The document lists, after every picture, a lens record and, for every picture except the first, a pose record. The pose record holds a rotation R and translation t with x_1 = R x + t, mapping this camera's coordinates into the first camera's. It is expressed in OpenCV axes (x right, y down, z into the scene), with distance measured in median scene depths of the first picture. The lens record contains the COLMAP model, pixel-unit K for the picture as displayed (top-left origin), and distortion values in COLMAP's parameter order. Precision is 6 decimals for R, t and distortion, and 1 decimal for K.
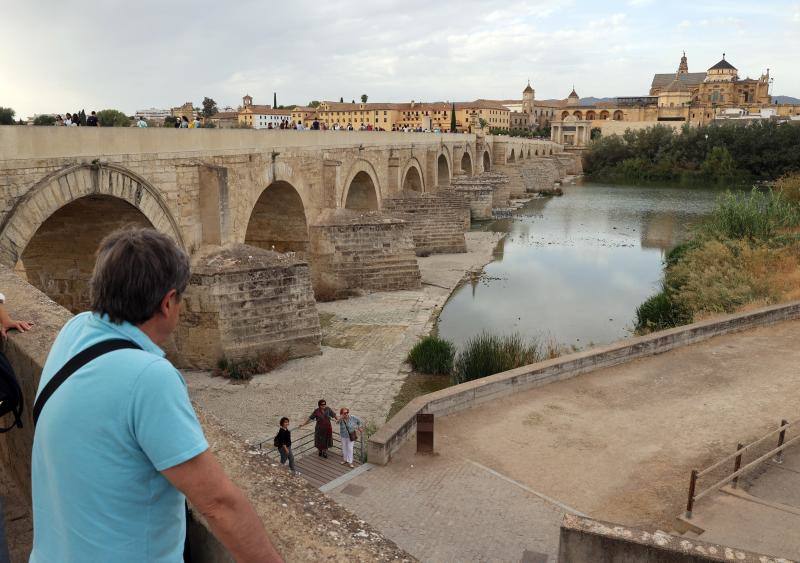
lens RADIAL K [[685.5, 0, 411.3], [0, 685.5, 299.4], [0, 0, 1]] dist [-0.074647, 0.063170]
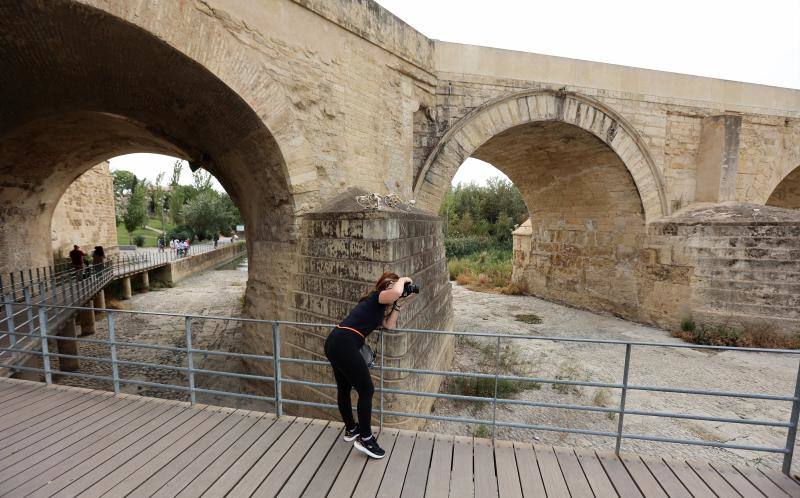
lens RADIAL K [[367.3, 0, 397.1], [0, 367.3, 263.1], [0, 0, 1]] dist [-0.023391, 0.006576]
pose [[0.460961, 0.089727, -0.882873, -0.034240], [-0.208035, 0.978078, -0.009215, 0.070635], [0.862692, 0.187917, 0.469522, 0.326097]]
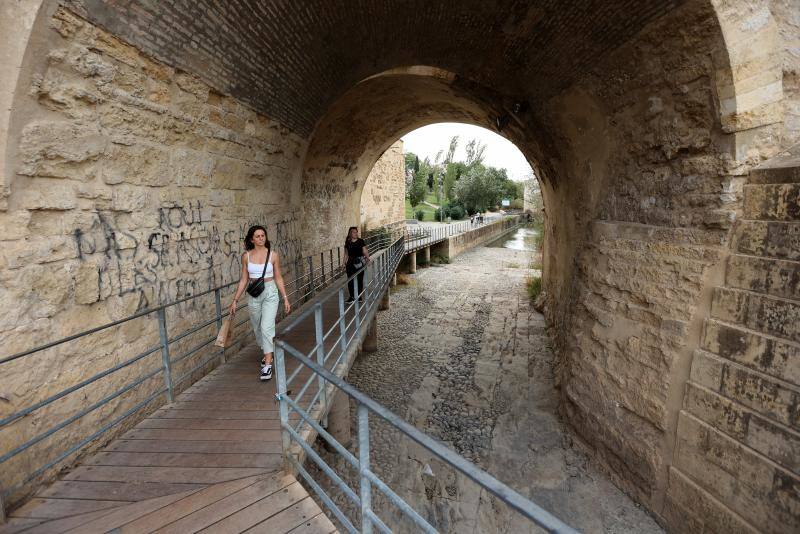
lens RADIAL K [[377.3, 0, 400.7], [0, 377.3, 260.3], [0, 0, 1]] dist [-0.012933, 0.000968]
pose [[-0.168071, 0.152614, -0.973890, -0.118446], [-0.216104, 0.958207, 0.187451, 0.077986], [0.961796, 0.241966, -0.128066, 0.298146]]
